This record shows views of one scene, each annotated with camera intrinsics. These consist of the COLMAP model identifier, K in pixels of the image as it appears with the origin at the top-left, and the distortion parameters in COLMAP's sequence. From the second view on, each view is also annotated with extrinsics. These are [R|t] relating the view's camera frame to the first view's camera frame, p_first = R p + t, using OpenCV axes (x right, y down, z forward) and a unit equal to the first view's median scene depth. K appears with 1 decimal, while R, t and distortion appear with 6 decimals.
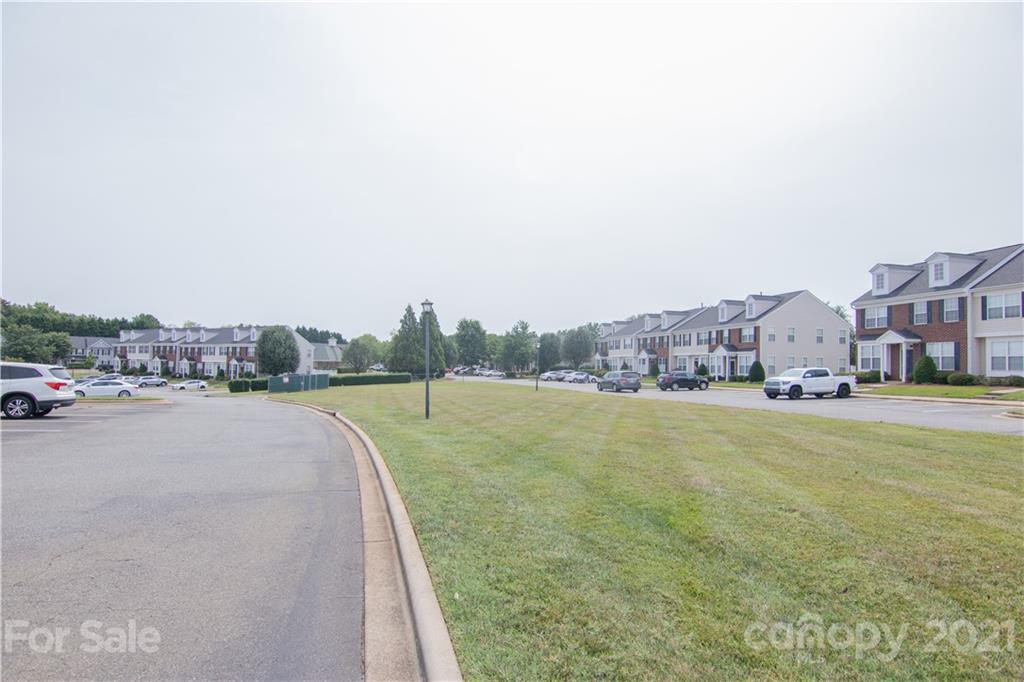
lens RADIAL K [[529.1, 0, 513.0], [0, 529.1, 344.0], [0, 0, 1]] dist [-0.002825, -0.002091]
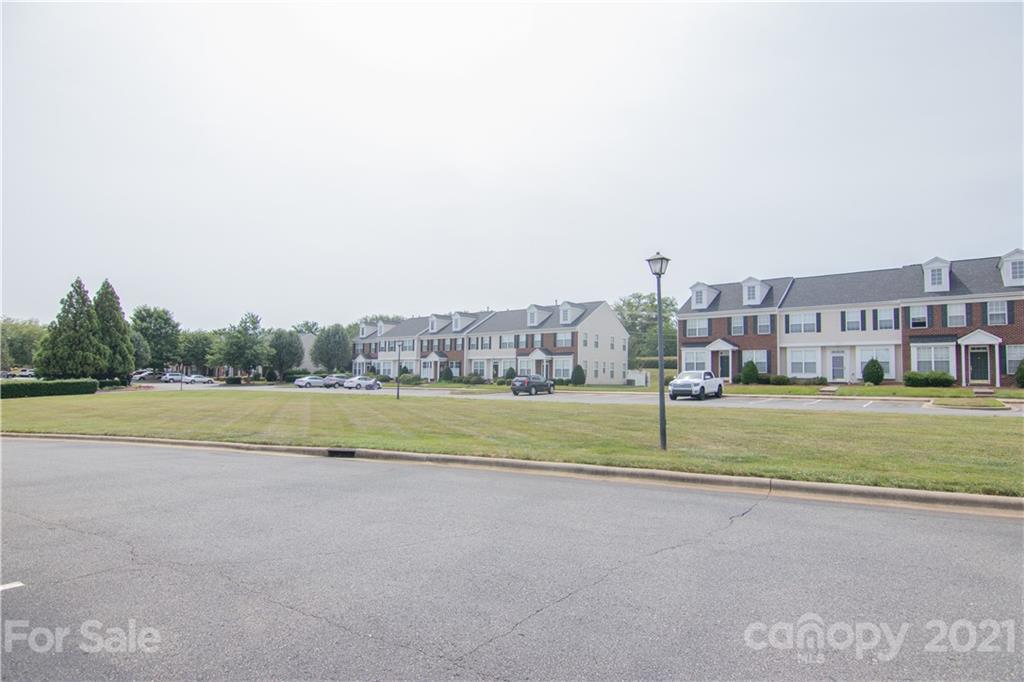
lens RADIAL K [[529.1, 0, 513.7], [0, 529.1, 344.2], [0, 0, 1]] dist [-0.002825, -0.002091]
pose [[0.811357, 0.032722, 0.583634, -0.217198], [-0.026896, 0.999464, -0.018645, 0.012566], [-0.583932, -0.000569, 0.811803, 0.196826]]
